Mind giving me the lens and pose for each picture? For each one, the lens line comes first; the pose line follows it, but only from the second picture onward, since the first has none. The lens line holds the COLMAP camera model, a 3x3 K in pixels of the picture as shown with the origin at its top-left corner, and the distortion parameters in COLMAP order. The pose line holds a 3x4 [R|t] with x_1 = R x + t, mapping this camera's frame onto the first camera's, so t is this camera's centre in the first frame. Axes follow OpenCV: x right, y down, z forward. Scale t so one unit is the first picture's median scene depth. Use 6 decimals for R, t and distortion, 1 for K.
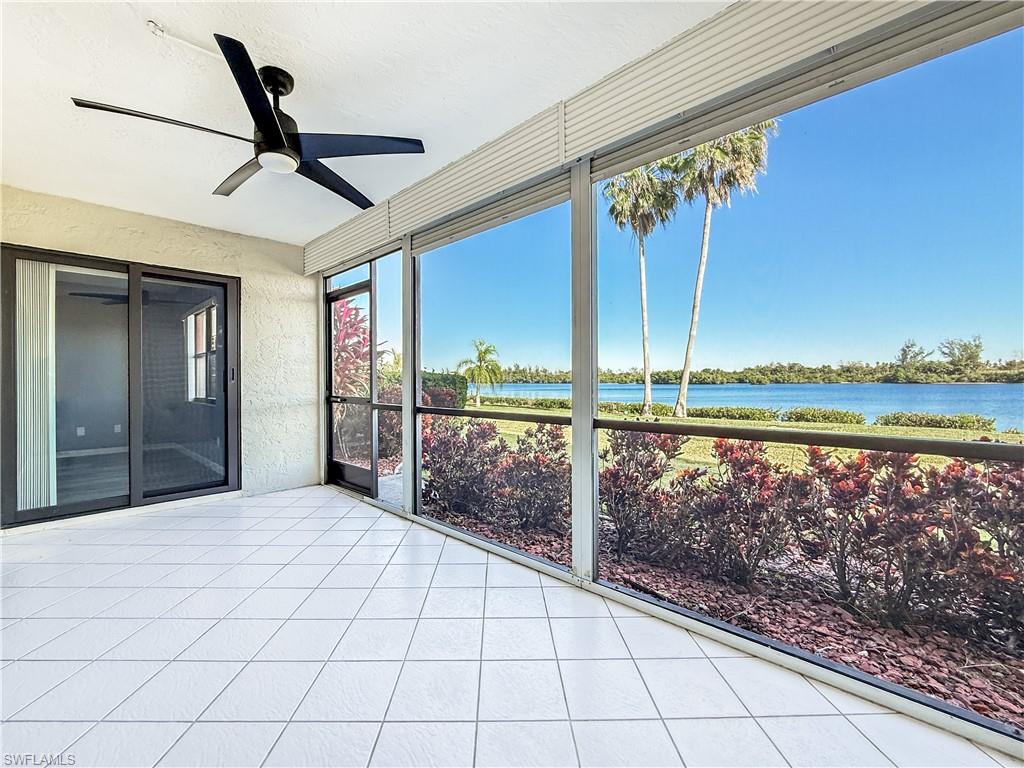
lens RADIAL K [[421.2, 0, 513.7], [0, 421.2, 381.1], [0, 0, 1]] dist [-0.006806, 0.000949]
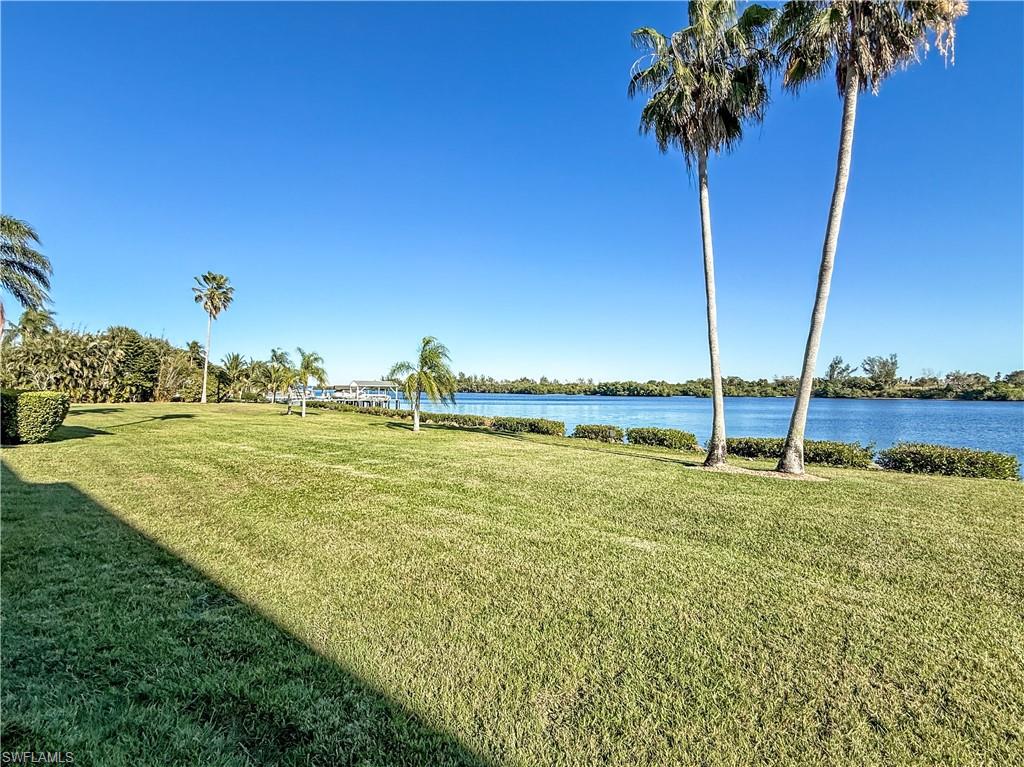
lens RADIAL K [[421.2, 0, 506.7], [0, 421.2, 387.0], [0, 0, 1]] dist [-0.006806, 0.000949]
pose [[0.992680, 0.015241, 0.119811, -0.019718], [-0.014353, 0.999863, -0.008271, -0.005217], [-0.119921, 0.006491, 0.992762, 0.251727]]
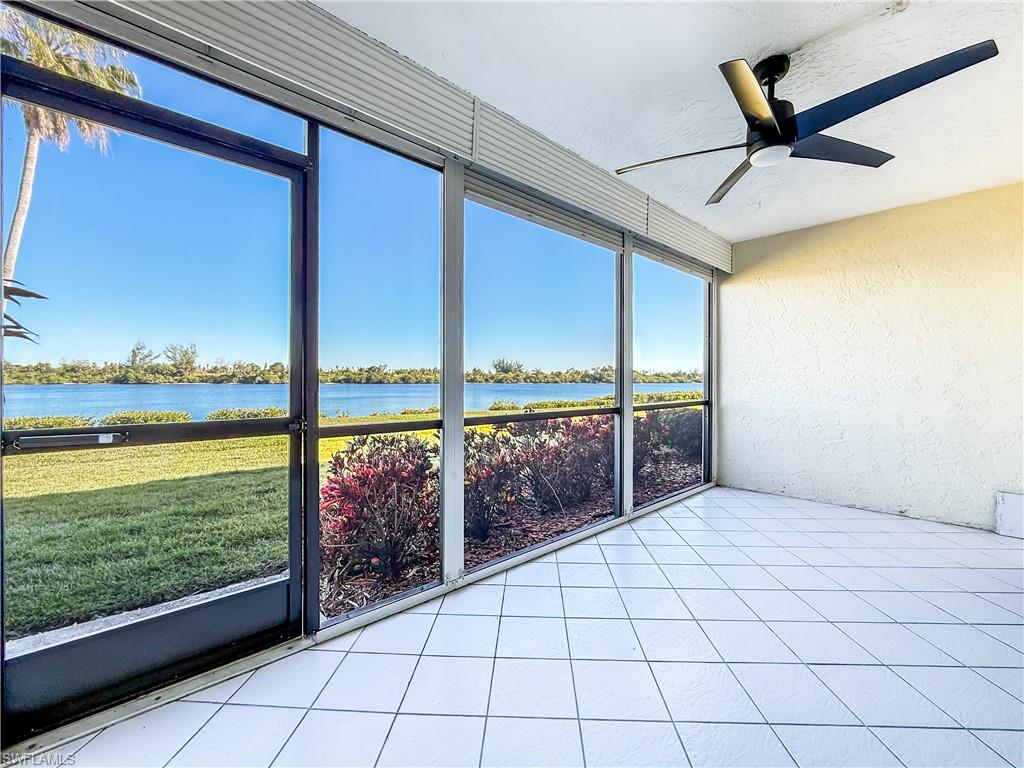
lens RADIAL K [[421.2, 0, 506.9], [0, 421.2, 379.3], [0, 0, 1]] dist [-0.006806, 0.000949]
pose [[0.076059, 0.006758, 0.997080, -0.080887], [-0.000556, 0.999977, -0.006735, 0.000298], [-0.997103, -0.000042, 0.076061, 0.078503]]
